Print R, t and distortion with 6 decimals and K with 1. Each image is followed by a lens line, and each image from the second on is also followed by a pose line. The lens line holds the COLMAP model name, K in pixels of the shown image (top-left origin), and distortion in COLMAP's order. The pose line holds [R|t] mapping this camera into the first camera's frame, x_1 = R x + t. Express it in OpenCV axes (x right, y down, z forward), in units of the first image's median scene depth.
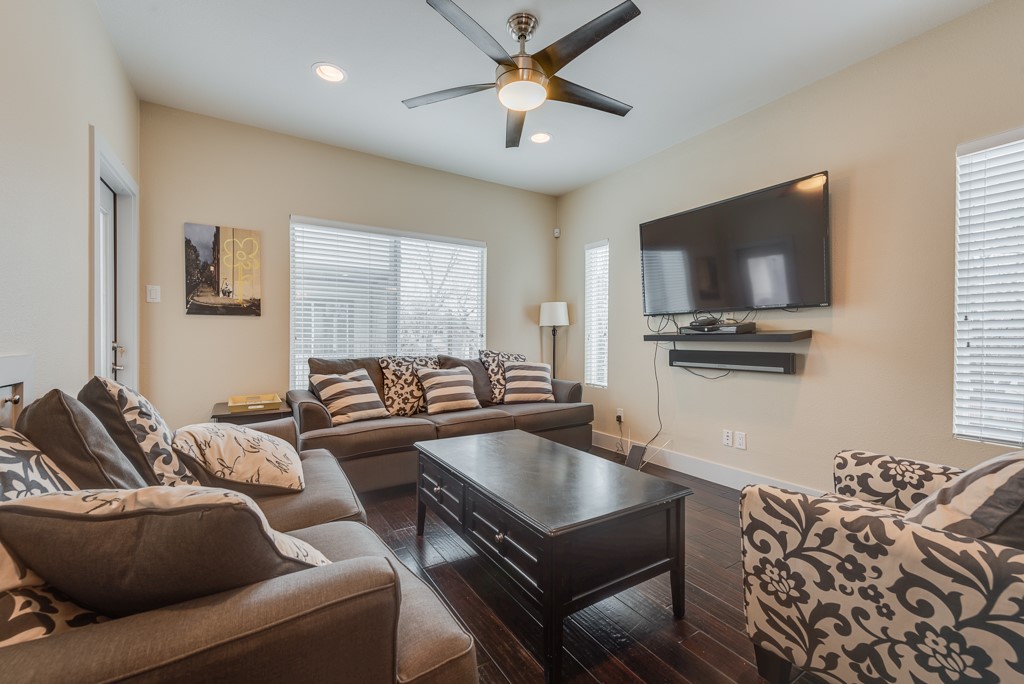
lens RADIAL K [[422.0, 0, 512.0], [0, 422.0, 342.0], [0, 0, 1]] dist [0.000541, 0.000007]
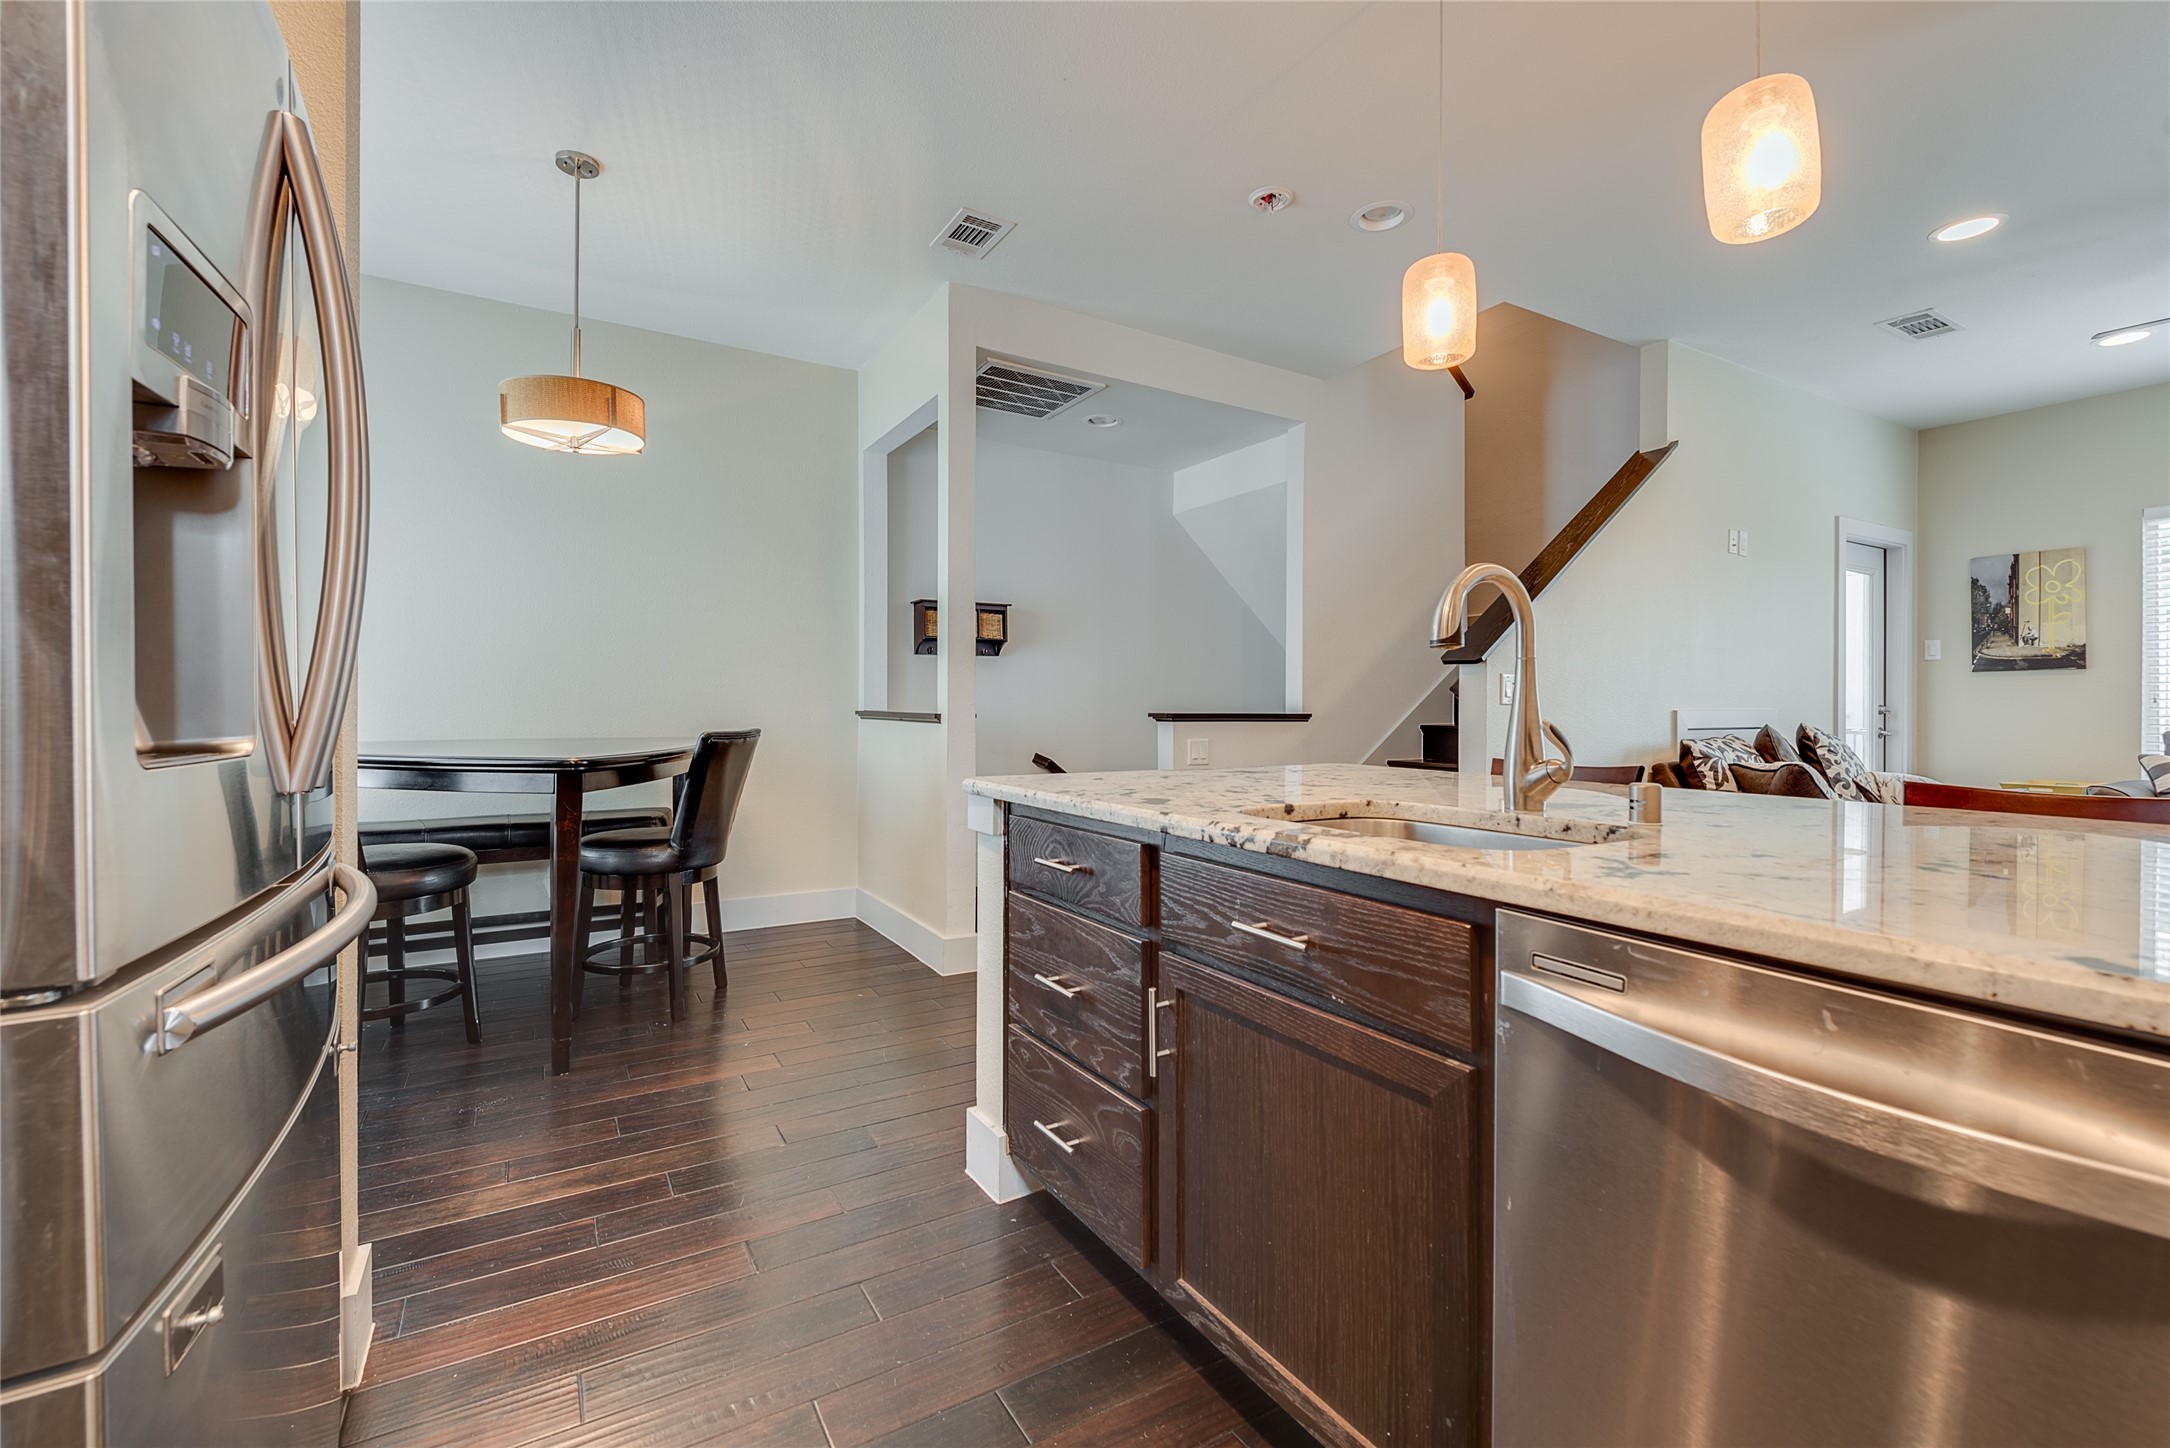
lens RADIAL K [[932.7, 0, 1085.0], [0, 932.7, 724.0], [0, 0, 1]] dist [-0.008497, -0.000289]
pose [[-0.021284, 0.014552, -0.999668, 1.020123], [-0.008481, 0.999855, 0.014735, 0.021563], [0.999738, 0.008792, -0.021157, -0.645926]]
